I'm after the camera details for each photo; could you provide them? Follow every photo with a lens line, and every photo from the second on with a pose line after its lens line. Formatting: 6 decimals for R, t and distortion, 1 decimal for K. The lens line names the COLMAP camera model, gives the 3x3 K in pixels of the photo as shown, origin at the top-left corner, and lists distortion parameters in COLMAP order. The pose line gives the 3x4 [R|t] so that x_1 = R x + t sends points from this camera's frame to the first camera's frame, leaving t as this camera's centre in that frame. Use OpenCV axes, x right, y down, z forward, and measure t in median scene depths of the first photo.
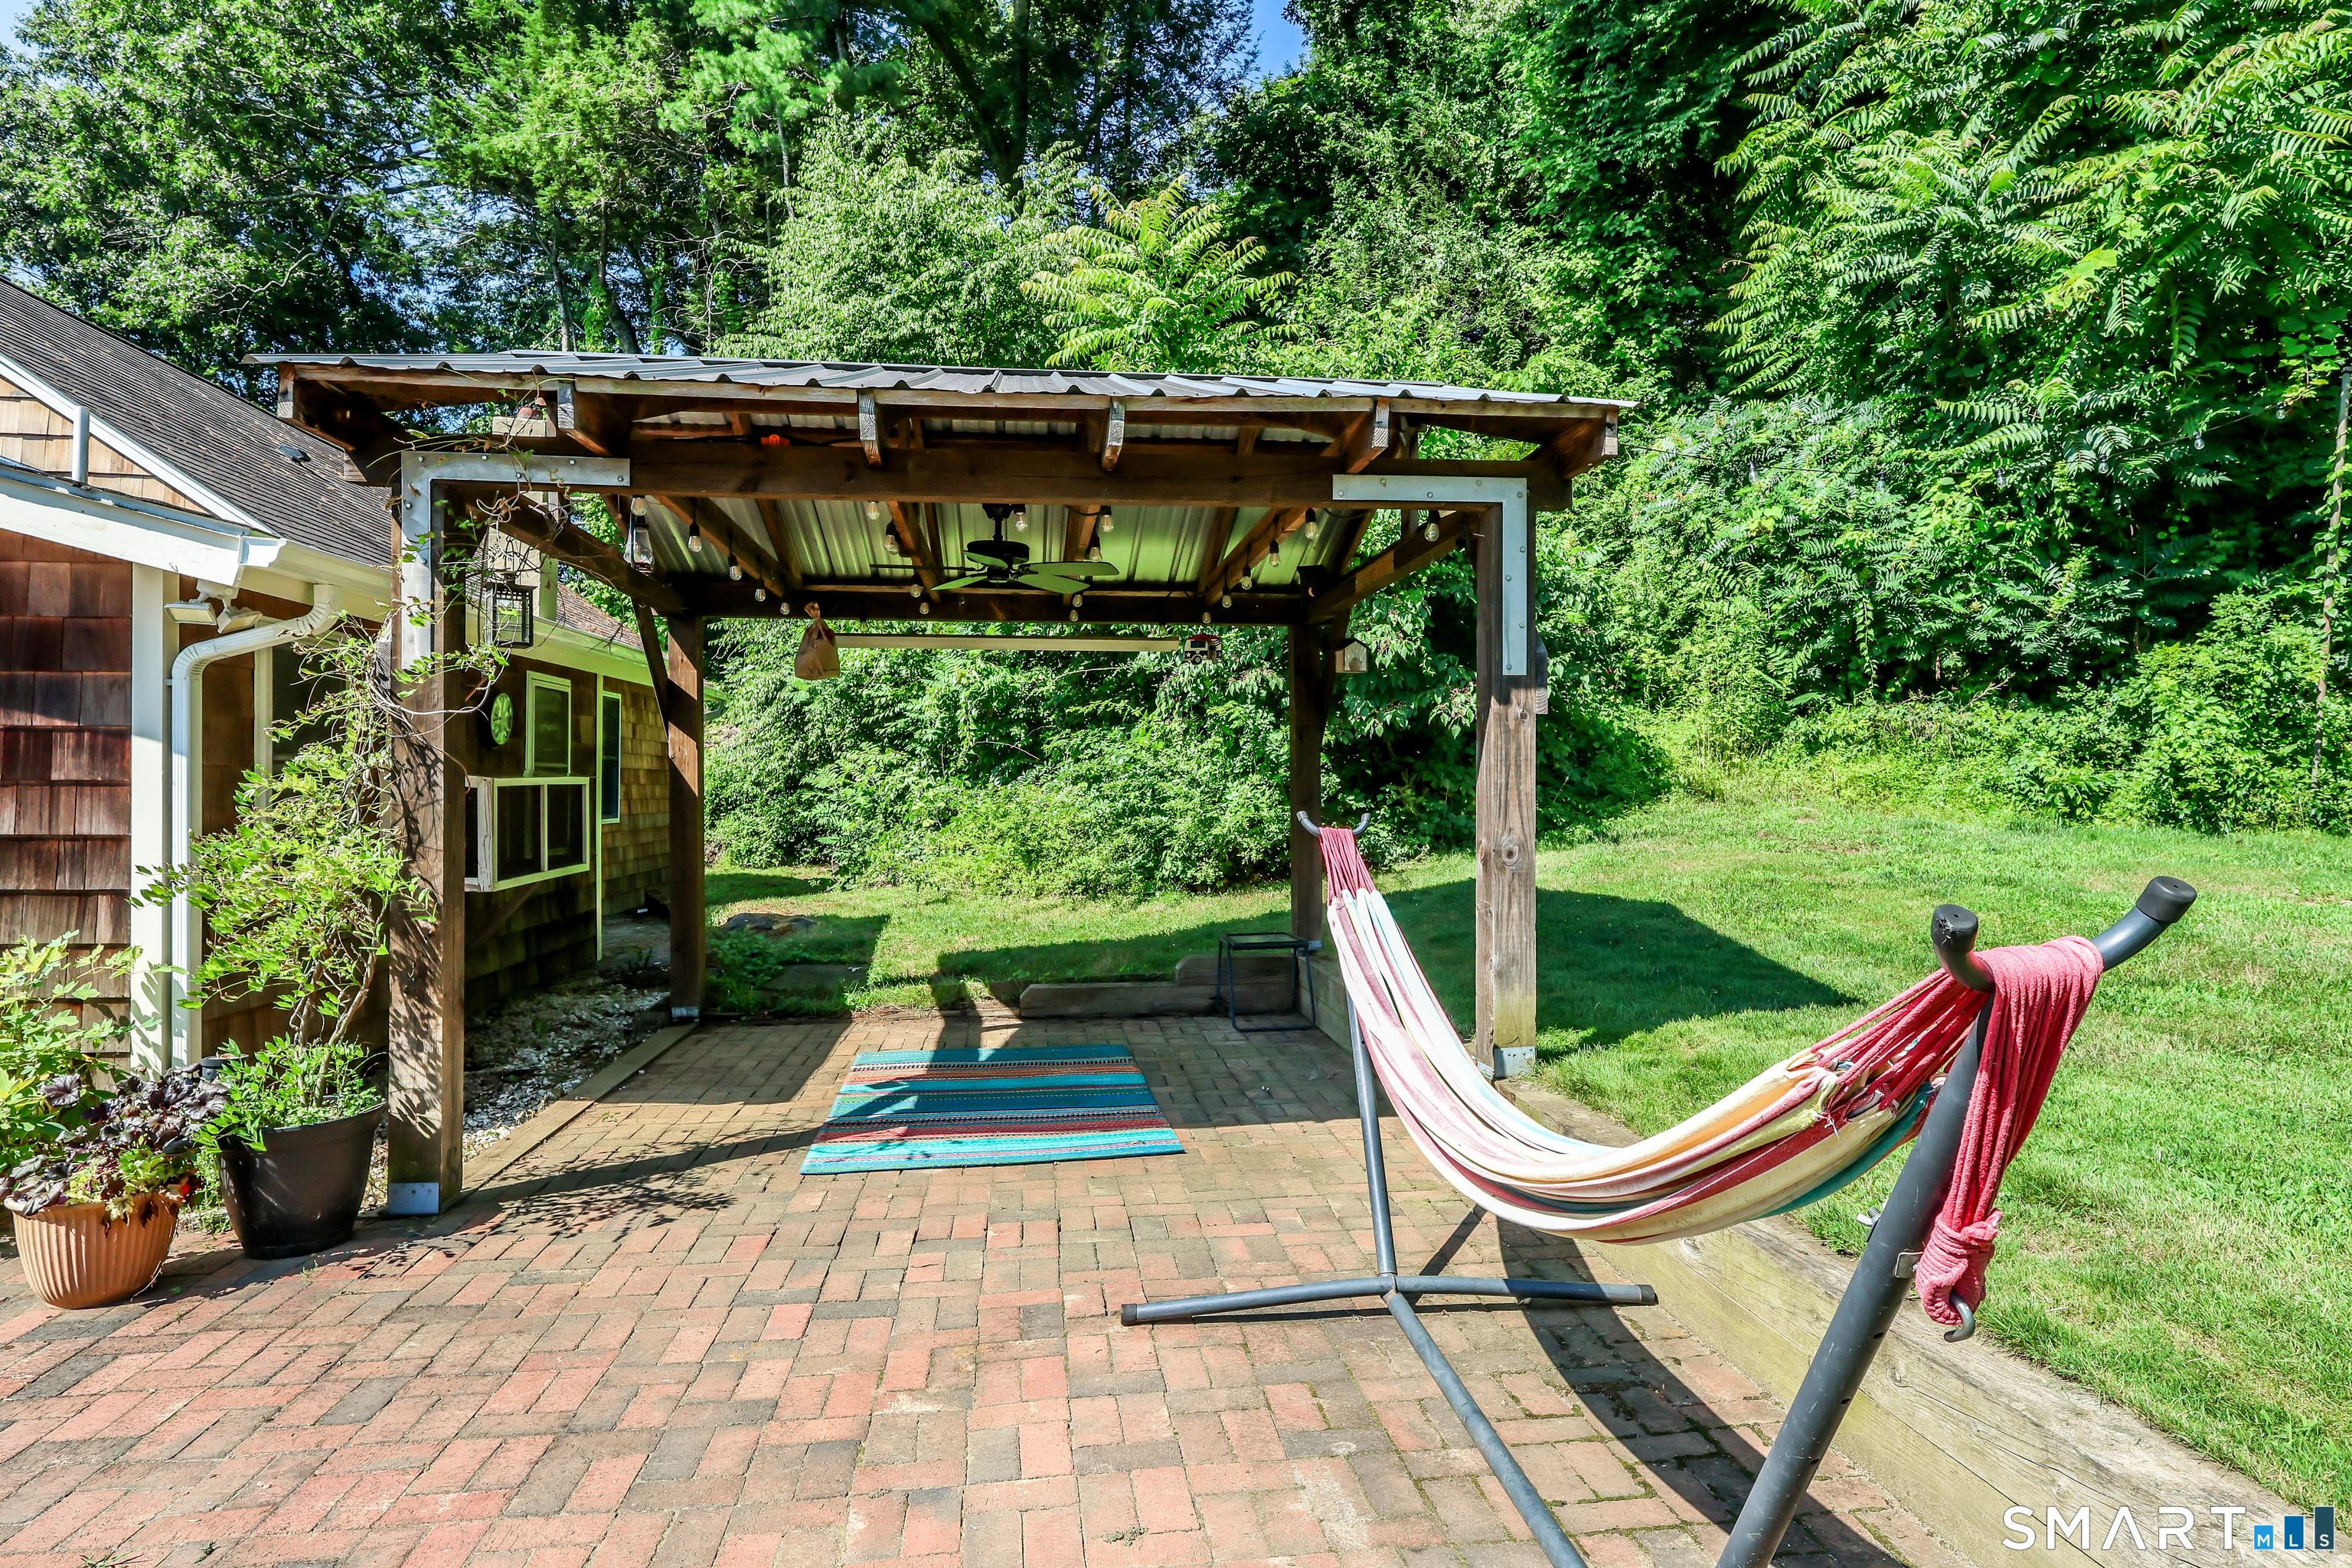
lens RADIAL K [[1290.8, 0, 1181.8], [0, 1290.8, 787.9], [0, 0, 1]] dist [-0.002244, 0.000527]
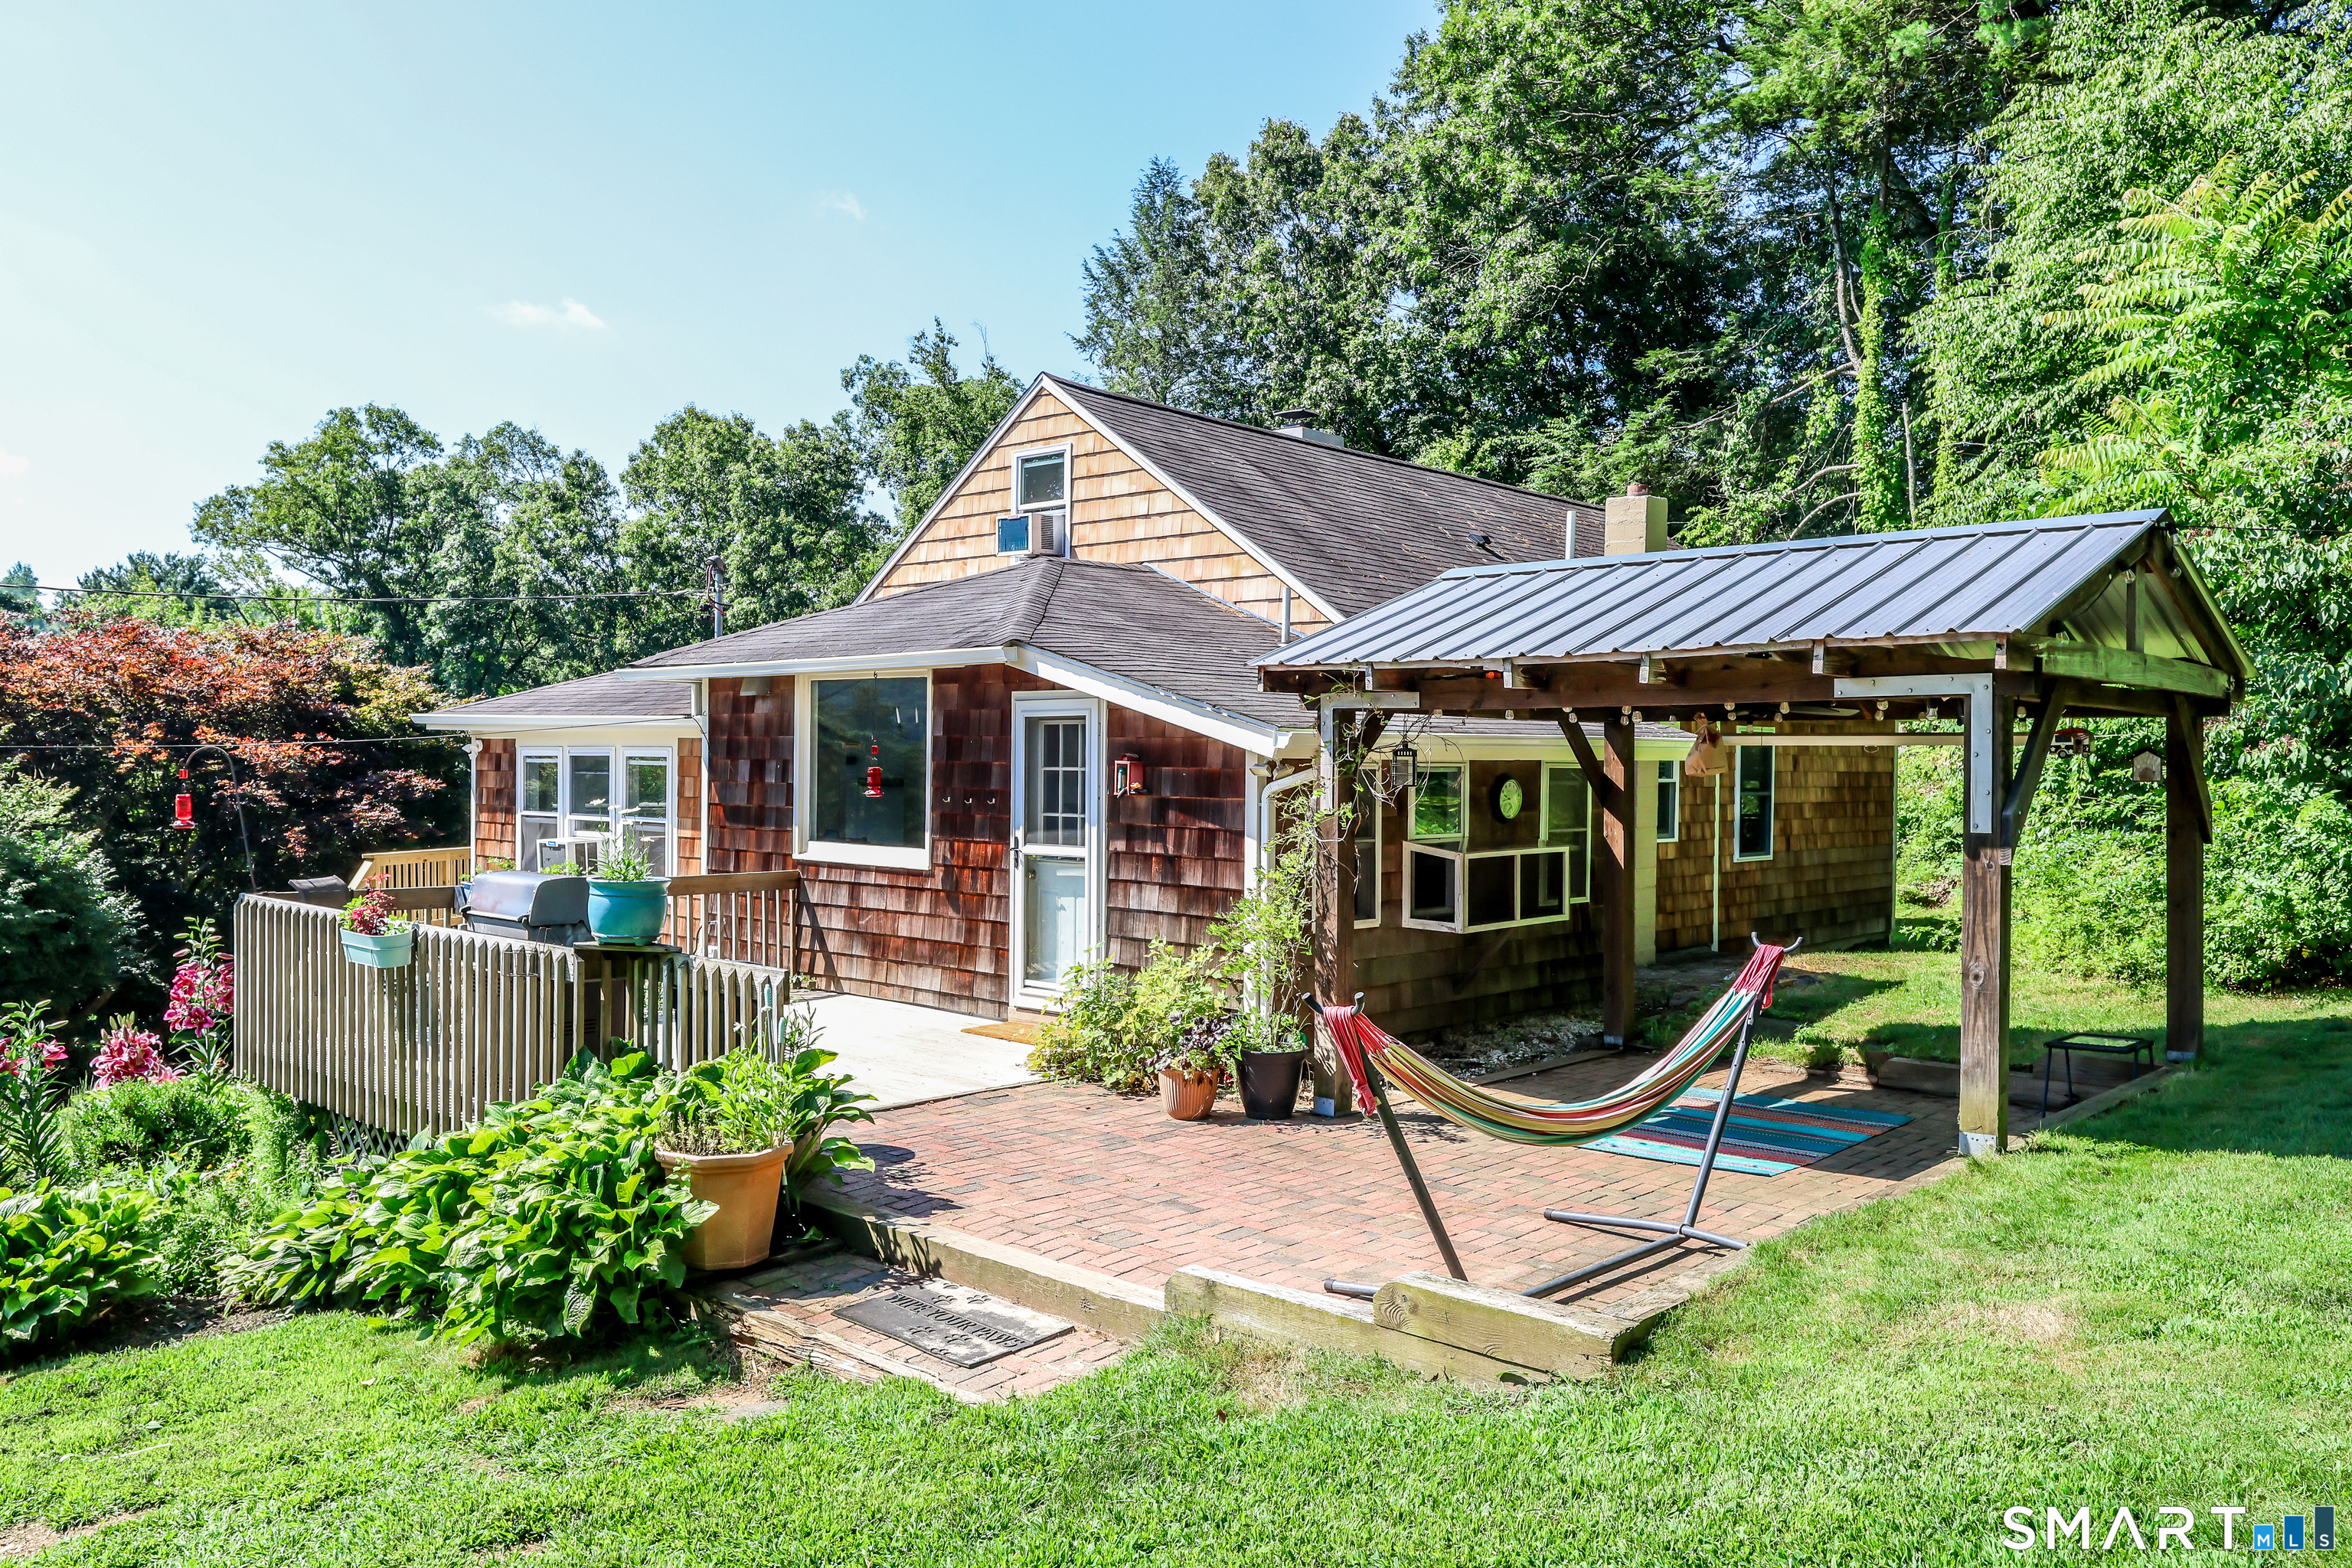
lens RADIAL K [[1783.0, 0, 1172.7], [0, 1783.0, 775.7], [0, 0, 1]] dist [0.000012, 0.000777]
pose [[0.634600, 0.012256, -0.772743, 1.034478], [-0.010032, 0.999921, 0.007621, -0.140270], [0.772776, 0.002916, 0.634673, -0.649186]]
